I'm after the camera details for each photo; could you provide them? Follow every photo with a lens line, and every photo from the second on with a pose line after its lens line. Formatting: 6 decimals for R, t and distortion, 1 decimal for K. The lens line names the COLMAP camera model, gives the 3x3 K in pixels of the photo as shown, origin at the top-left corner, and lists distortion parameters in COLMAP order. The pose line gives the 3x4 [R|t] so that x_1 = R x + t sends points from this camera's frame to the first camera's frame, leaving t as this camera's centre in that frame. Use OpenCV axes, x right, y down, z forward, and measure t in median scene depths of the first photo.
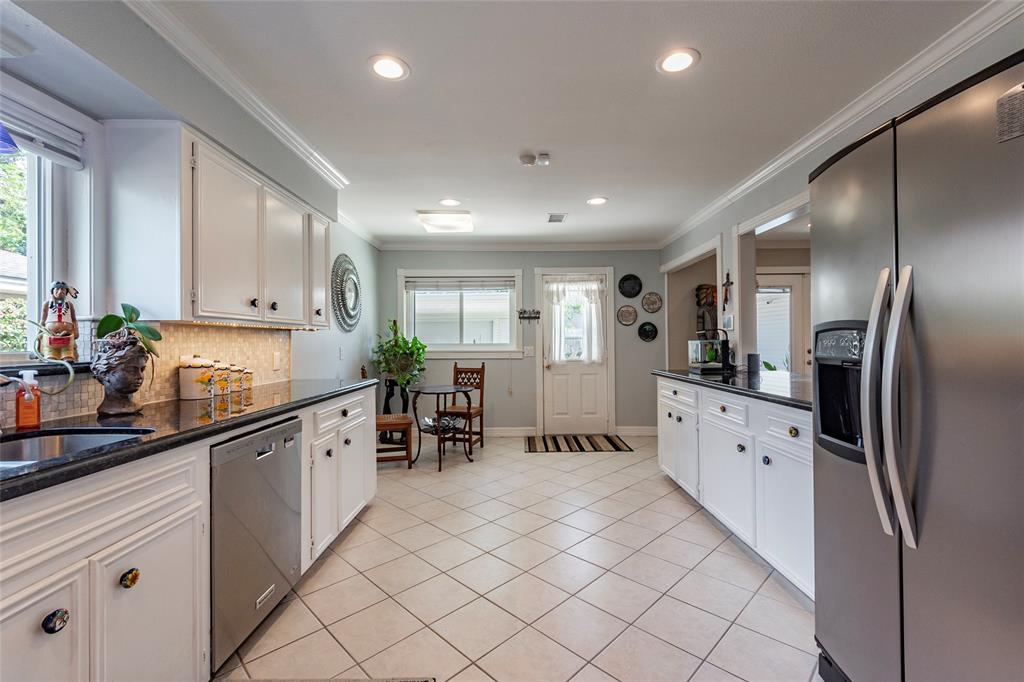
lens RADIAL K [[438.2, 0, 513.7], [0, 438.2, 343.4], [0, 0, 1]] dist [0.001257, -0.000037]
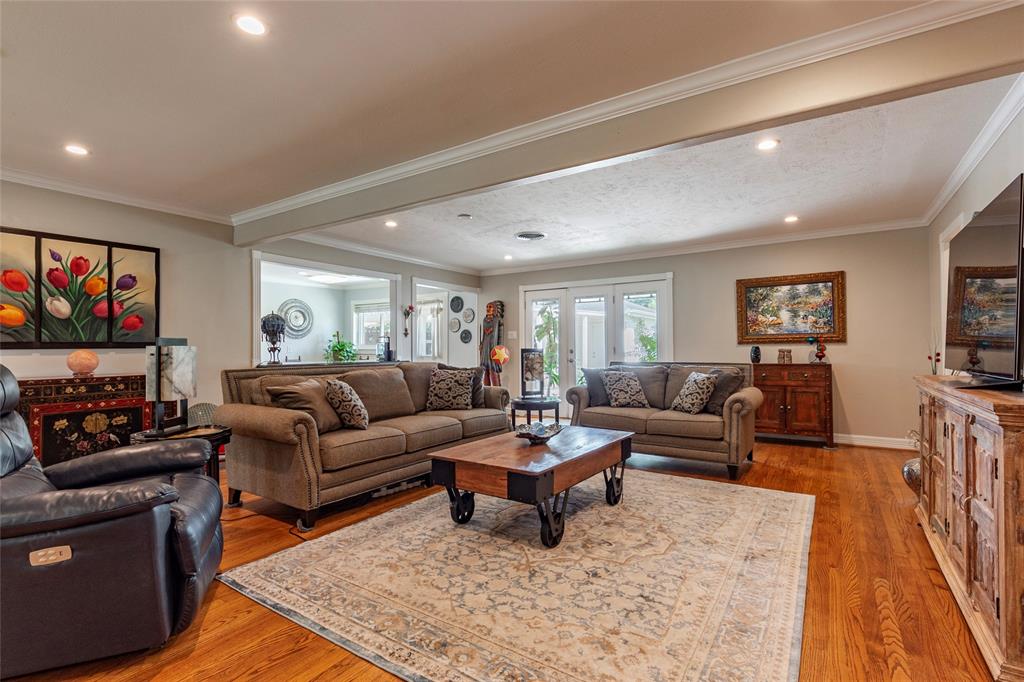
lens RADIAL K [[476.2, 0, 518.4], [0, 476.2, 341.4], [0, 0, 1]] dist [0.001685, -0.000711]
pose [[0.838115, -0.003568, -0.545482, 1.290974], [-0.003017, 0.999933, -0.011176, 0.005667], [0.545486, 0.011012, 0.838048, -0.189677]]
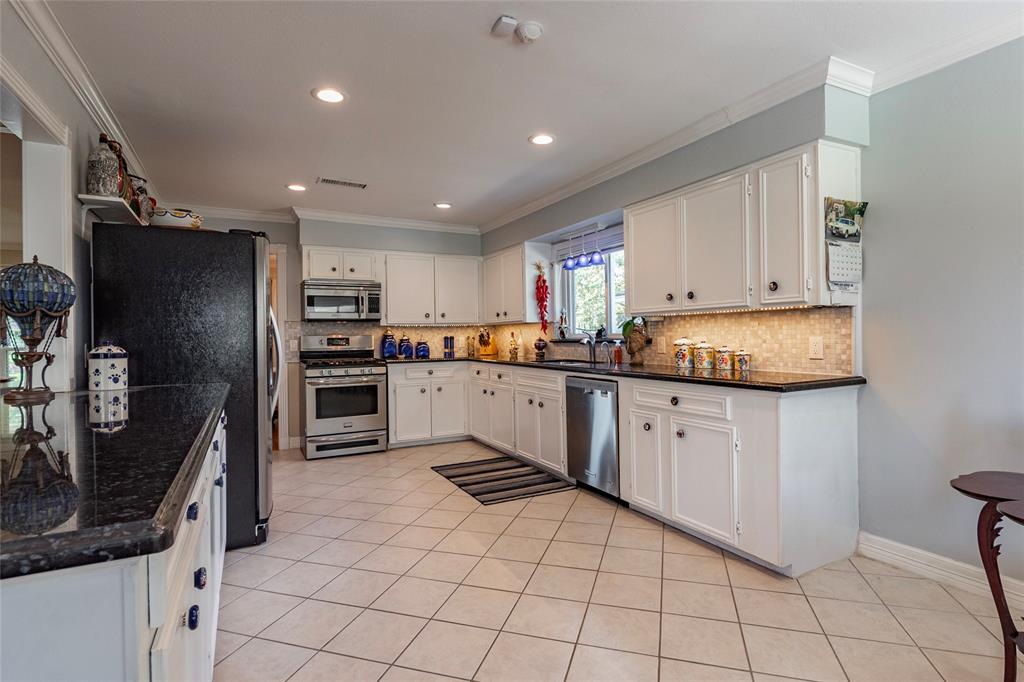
lens RADIAL K [[509.6, 0, 518.5], [0, 509.6, 335.7], [0, 0, 1]] dist [0.000943, 0.000077]
pose [[-0.880840, 0.021130, -0.472943, 0.208476], [0.020052, 0.999772, 0.007322, 0.000405], [0.472990, -0.003034, -0.881063, 0.866202]]
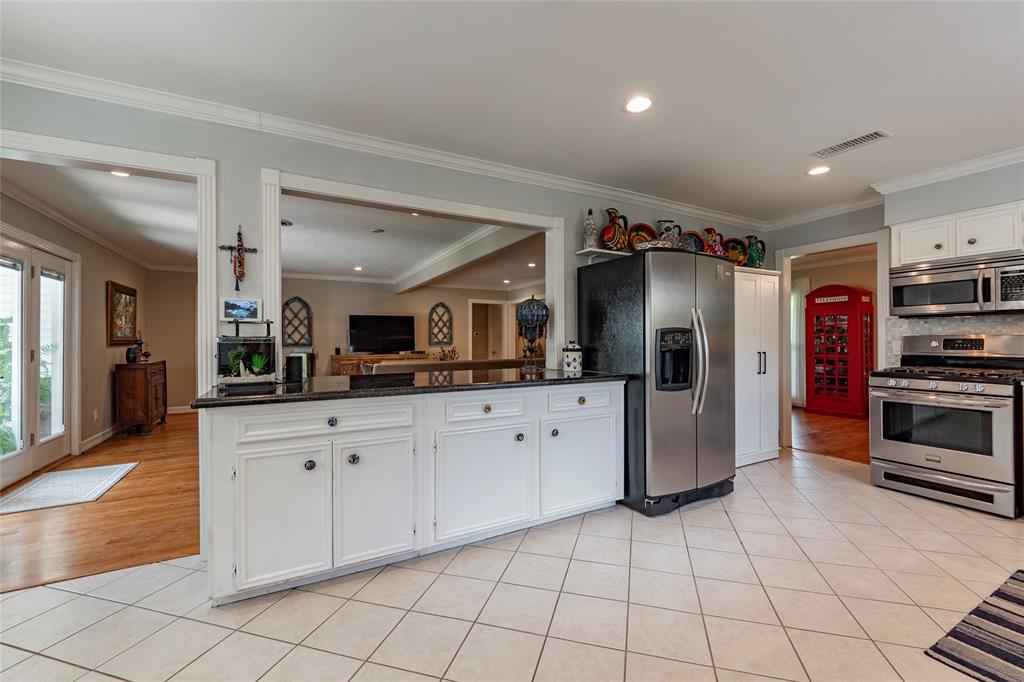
lens RADIAL K [[425.8, 0, 516.5], [0, 425.8, 341.1], [0, 0, 1]] dist [-0.002572, -0.000985]
pose [[-0.484121, 0.011741, 0.874922, -0.169850], [0.011754, 0.999907, -0.006914, 0.004752], [-0.874922, 0.006936, -0.484214, 0.662509]]
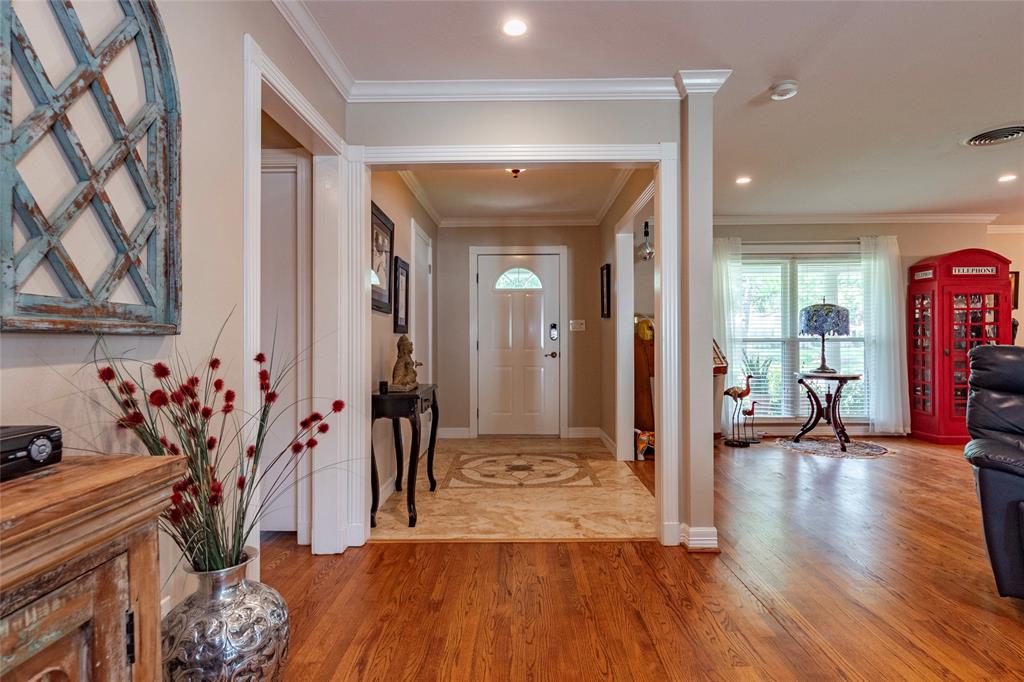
lens RADIAL K [[527.5, 0, 512.0], [0, 527.5, 341.0], [0, 0, 1]] dist [-0.003148, -0.000289]
pose [[-0.999849, 0.012498, 0.012036, 1.281490], [0.012548, 0.999913, 0.004029, 0.007300], [-0.011984, 0.004179, -0.999919, 0.314995]]
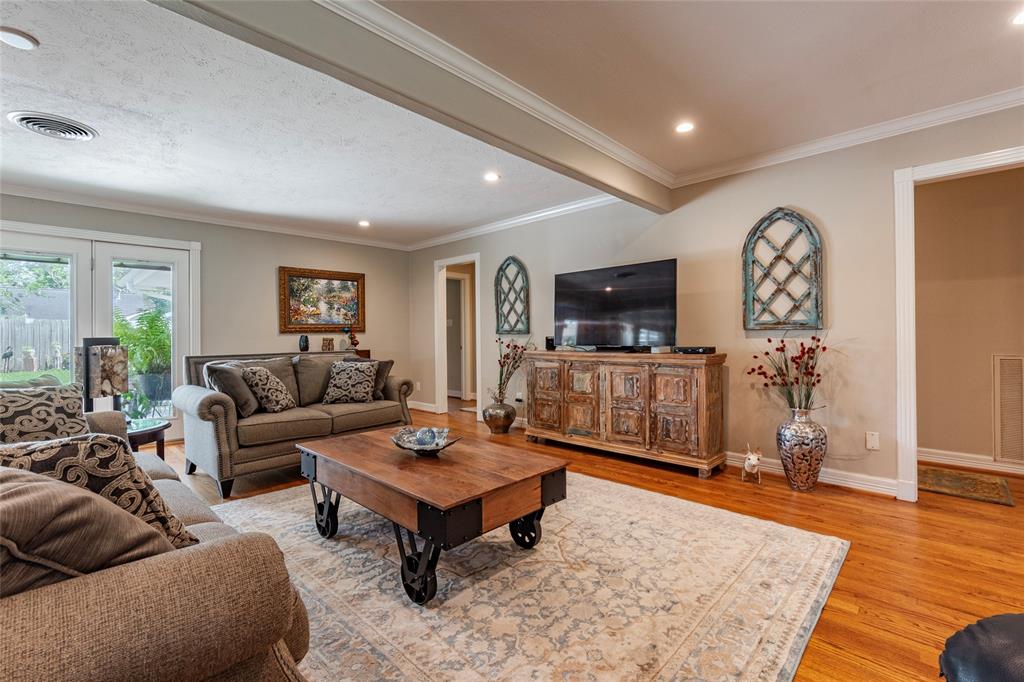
lens RADIAL K [[450.2, 0, 504.9], [0, 450.2, 334.4], [0, 0, 1]] dist [0.001808, -0.000277]
pose [[0.693877, 0.001519, 0.720092, 0.742908], [0.006399, 0.999945, -0.008276, 0.012230], [-0.720065, 0.010351, 0.693829, -0.045702]]
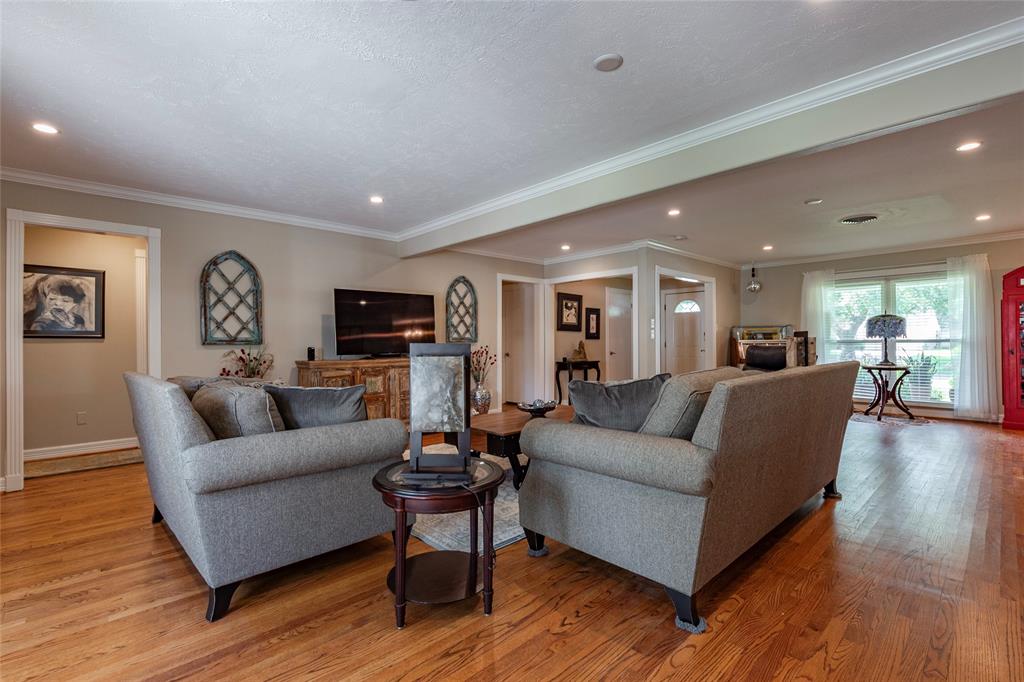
lens RADIAL K [[467.5, 0, 512.8], [0, 467.5, 339.3], [0, 0, 1]] dist [-0.001202, -0.000372]
pose [[-0.684187, 0.017777, 0.729090, 0.502172], [0.014724, 0.999836, -0.010561, 0.010209], [-0.729158, 0.003509, -0.684336, 0.822918]]
